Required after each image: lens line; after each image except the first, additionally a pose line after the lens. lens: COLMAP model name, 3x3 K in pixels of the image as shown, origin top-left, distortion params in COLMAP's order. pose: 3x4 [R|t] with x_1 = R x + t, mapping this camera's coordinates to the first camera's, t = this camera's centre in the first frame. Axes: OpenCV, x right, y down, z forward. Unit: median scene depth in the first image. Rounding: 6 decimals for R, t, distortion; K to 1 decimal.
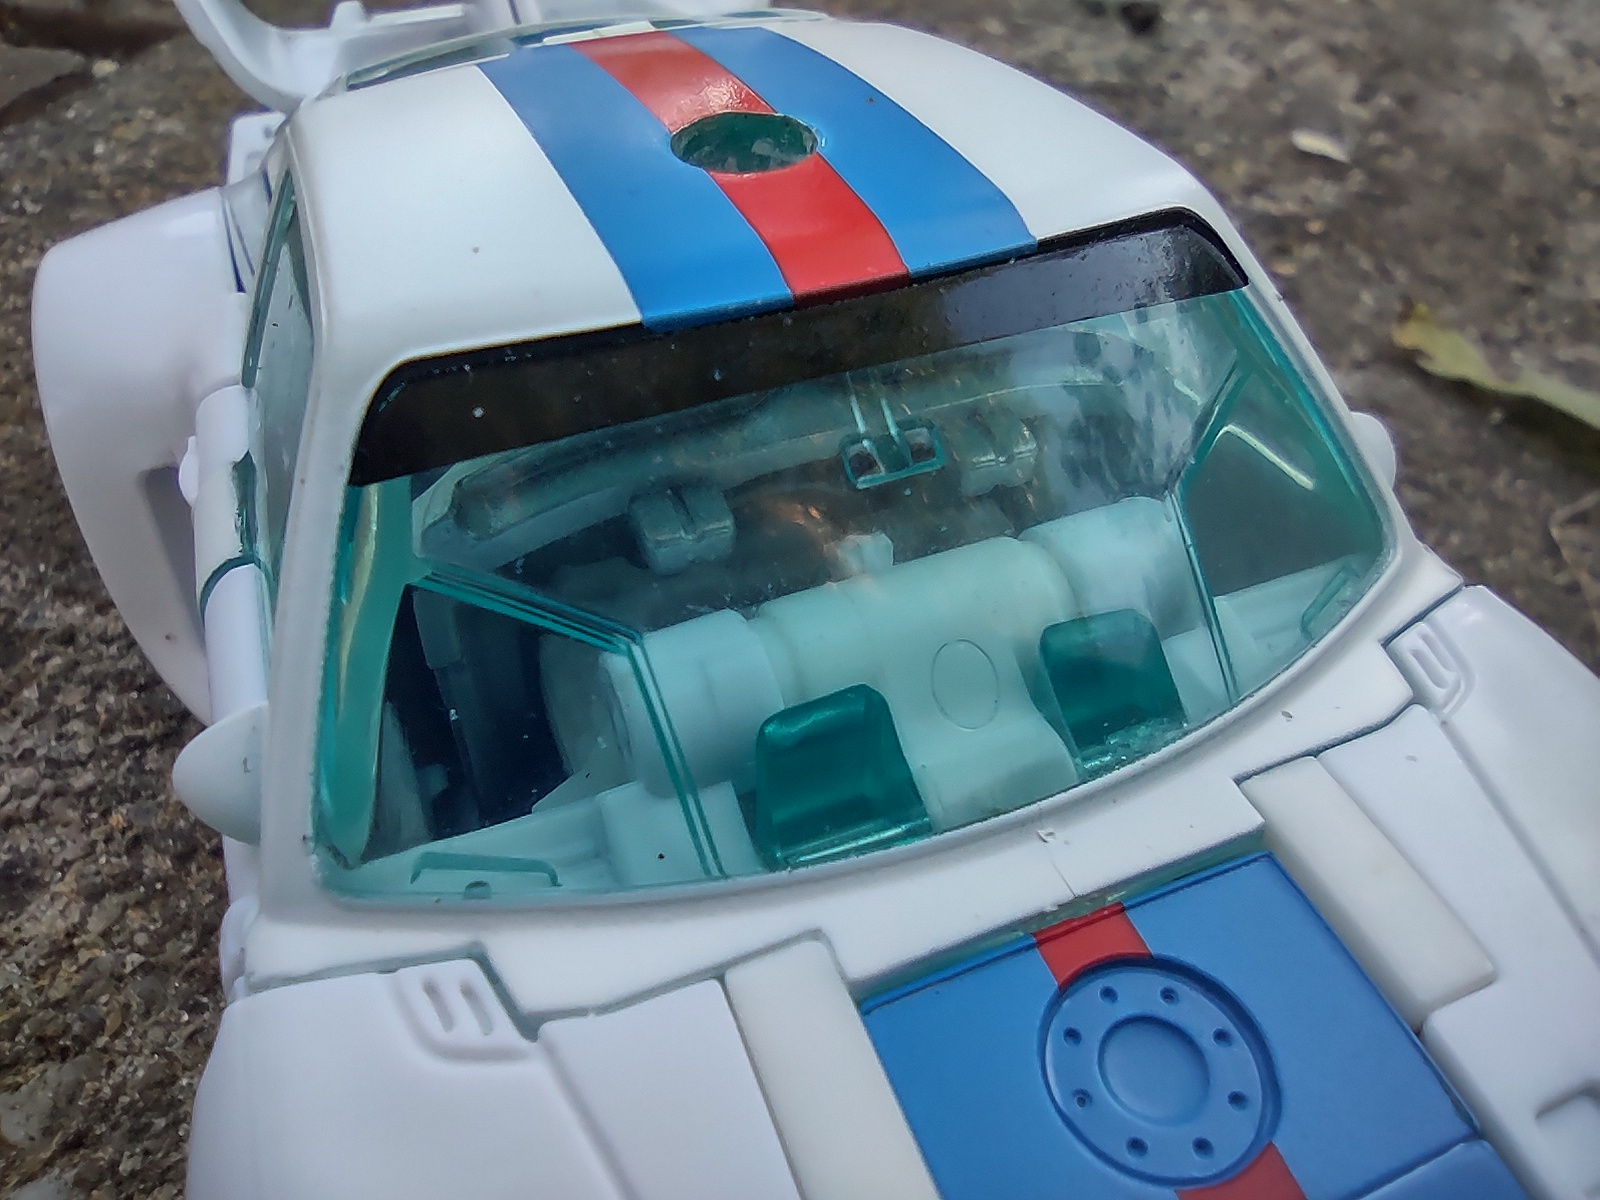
lens RADIAL K [[1203.9, 0, 807.9], [0, 1203.9, 608.6], [0, 0, 1]] dist [-0.000218, -0.012859]
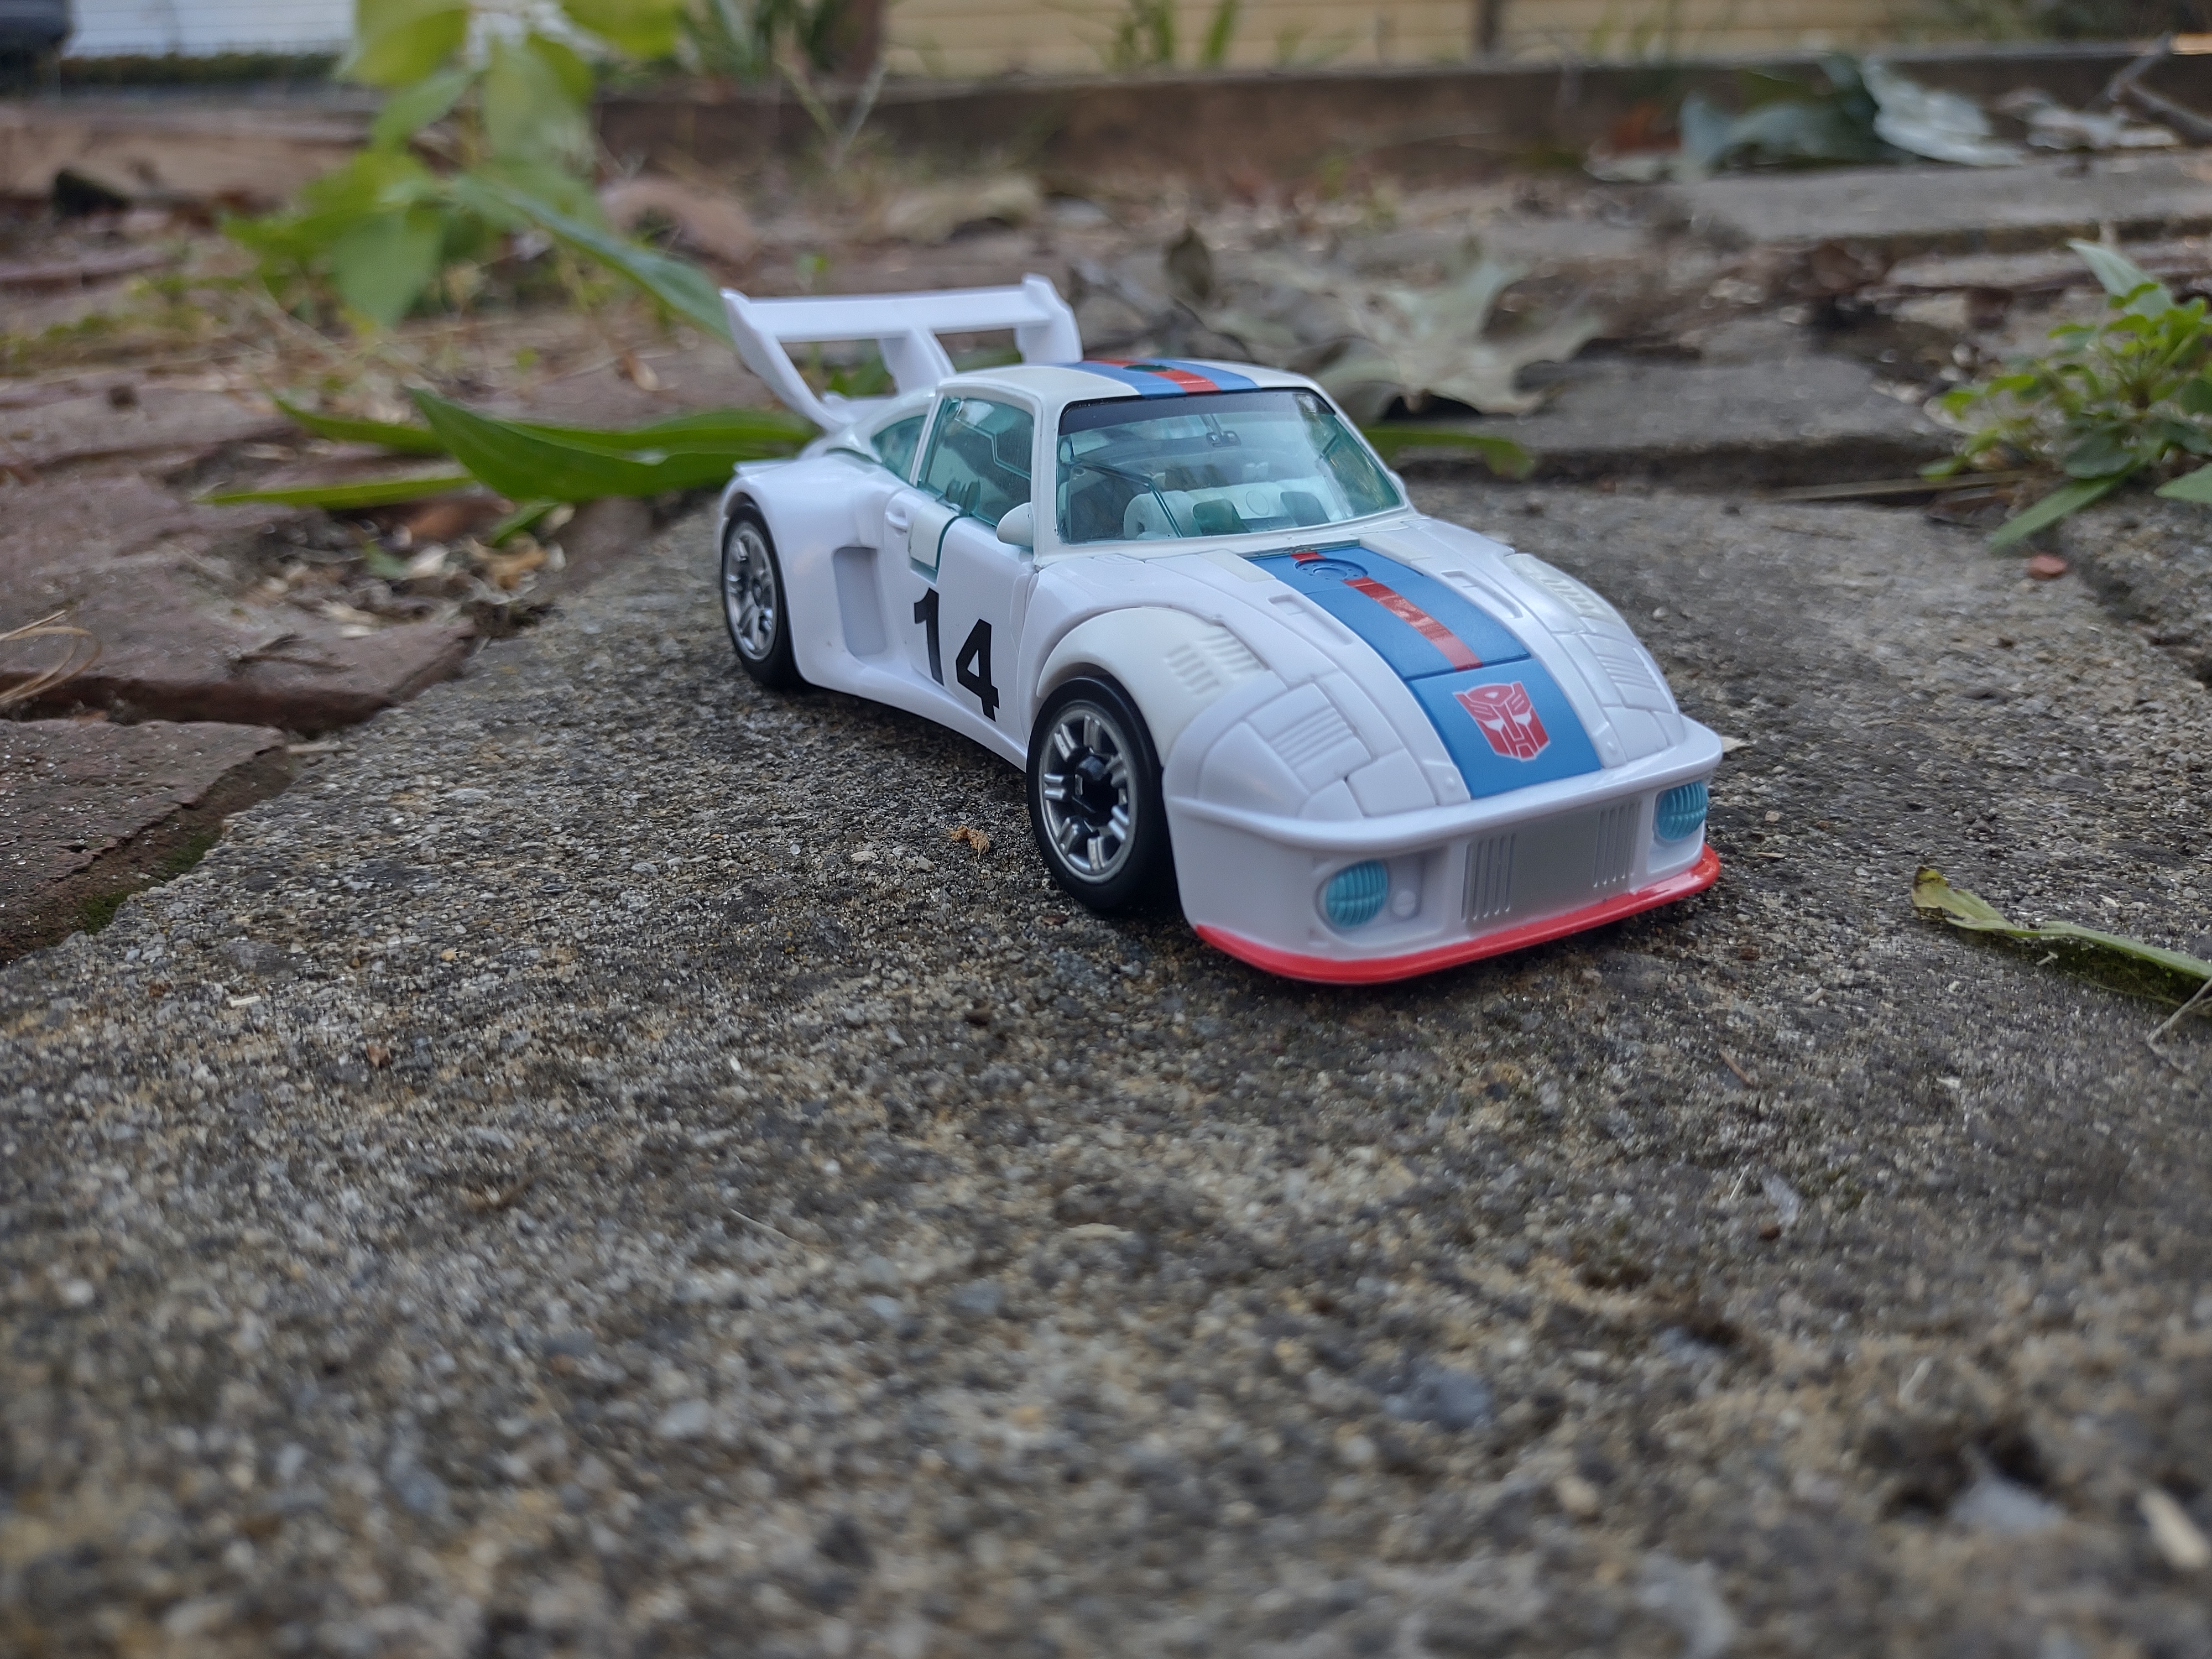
lens RADIAL K [[1754.8, 0, 1104.7], [0, 1754.8, 825.8], [0, 0, 1]] dist [-0.040787, -0.004406]
pose [[0.978089, -0.058186, 0.199891, -0.340880], [0.127145, 0.927238, -0.352226, 0.104616], [-0.164852, 0.369923, 0.914320, -0.177424]]
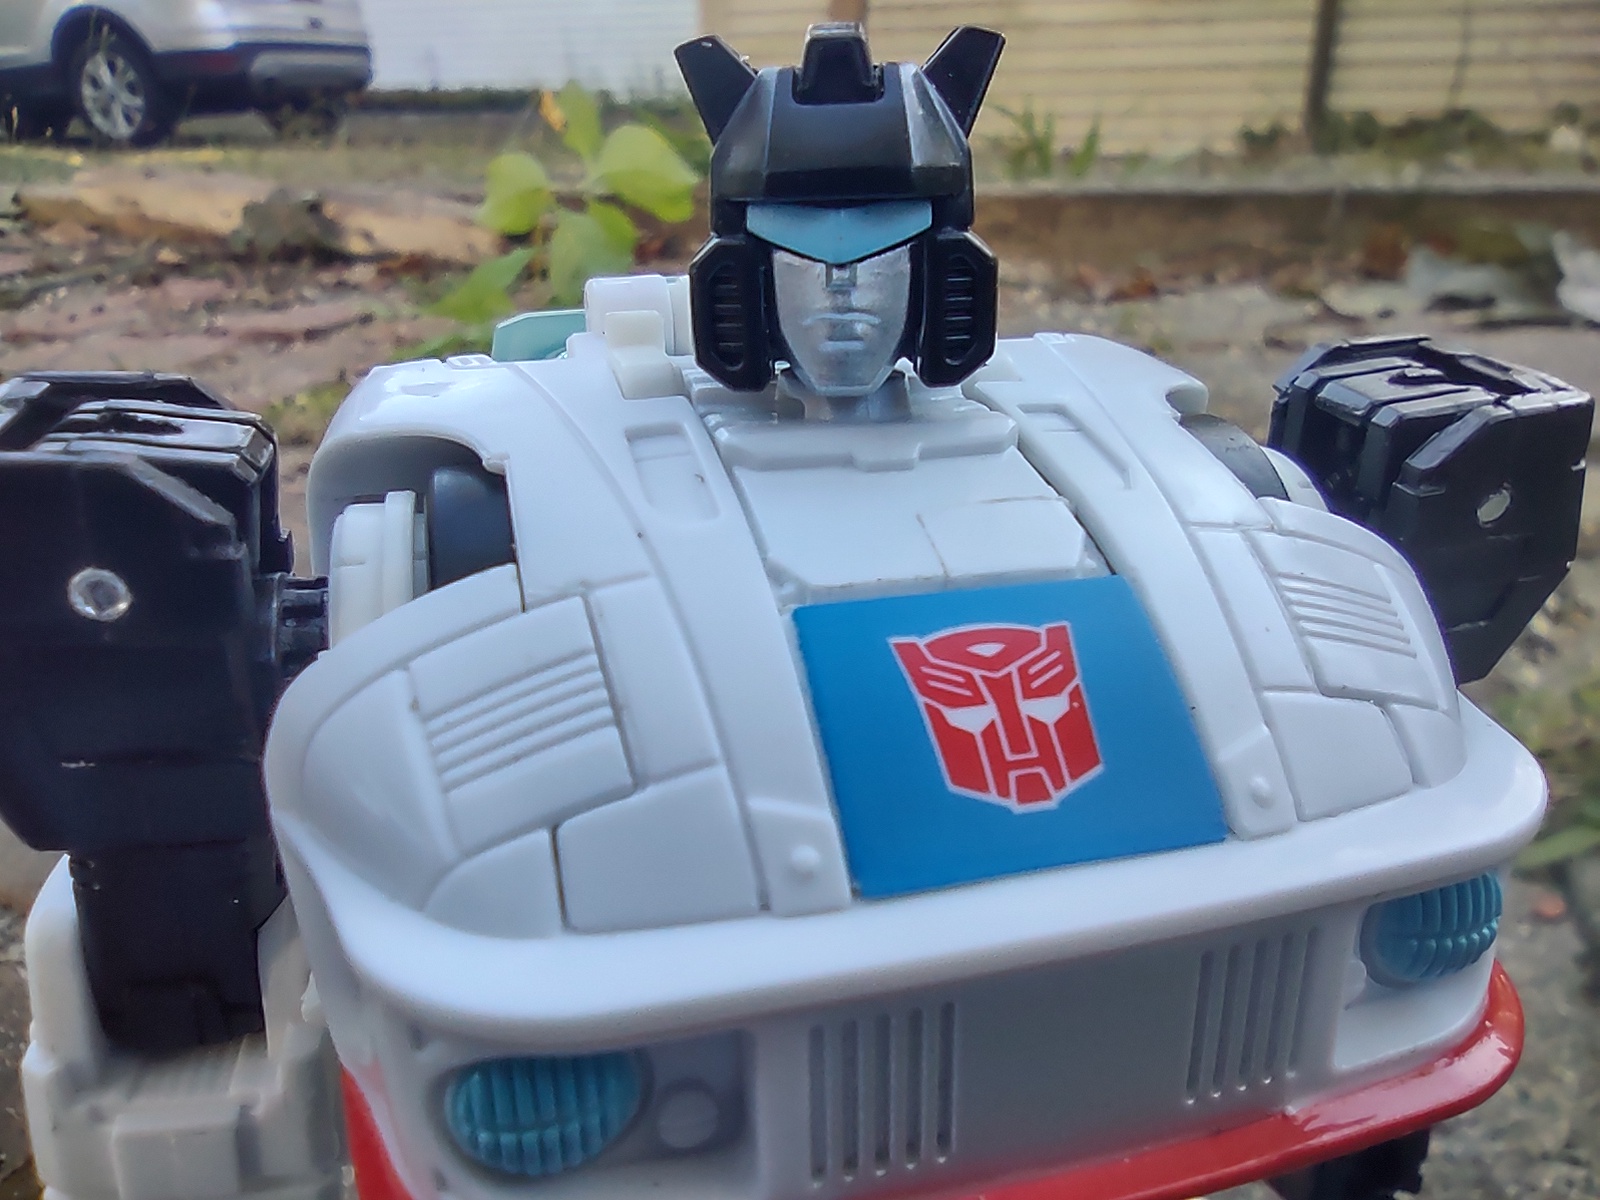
lens RADIAL K [[1187.8, 0, 800.6], [0, 1187.8, 593.4], [0, 0, 1]] dist [-0.000236, -0.010111]
pose [[0.999177, 0.023905, 0.032767, -0.031792], [-0.009751, 0.925746, -0.378019, -0.469084], [-0.039370, 0.377388, 0.925218, -0.351847]]
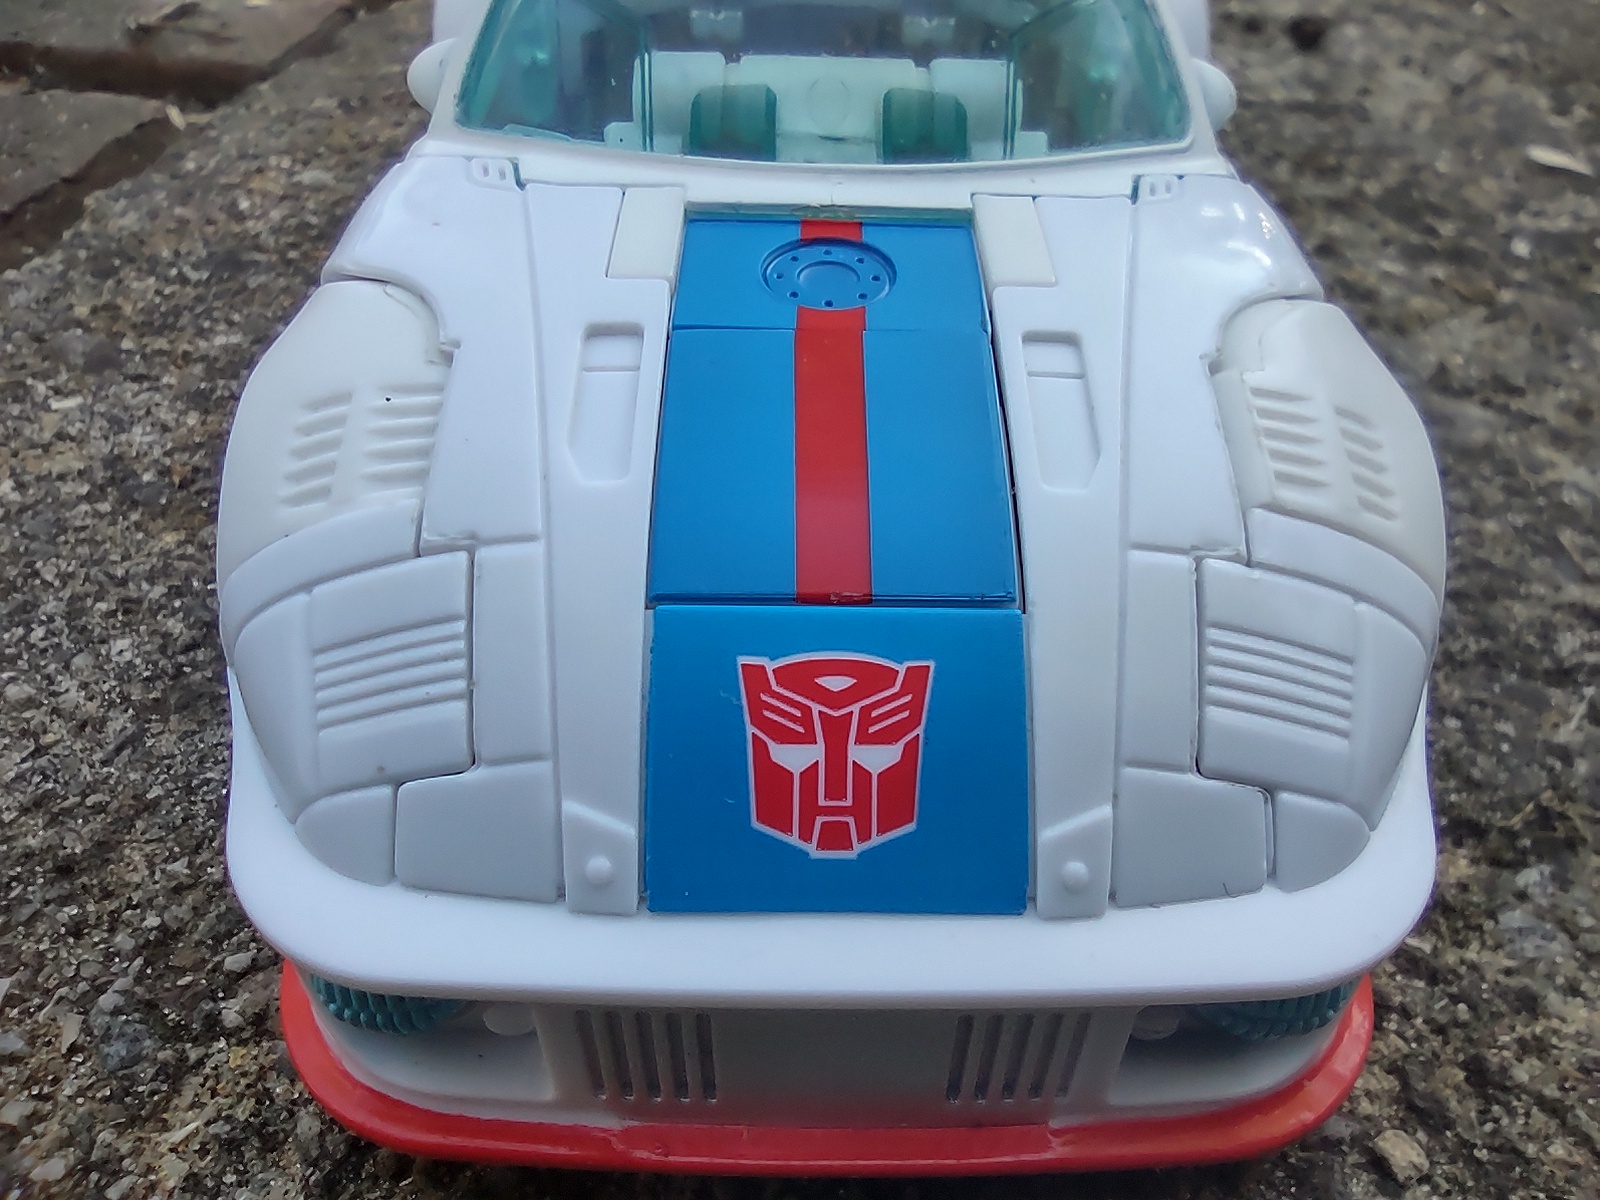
lens RADIAL K [[1203.9, 0, 807.9], [0, 1203.9, 608.6], [0, 0, 1]] dist [-0.000218, -0.012859]
pose [[0.993765, -0.064721, 0.090782, -0.271953], [0.066515, 0.997643, -0.016870, -0.045906], [-0.089476, 0.022804, 0.995728, 0.095855]]
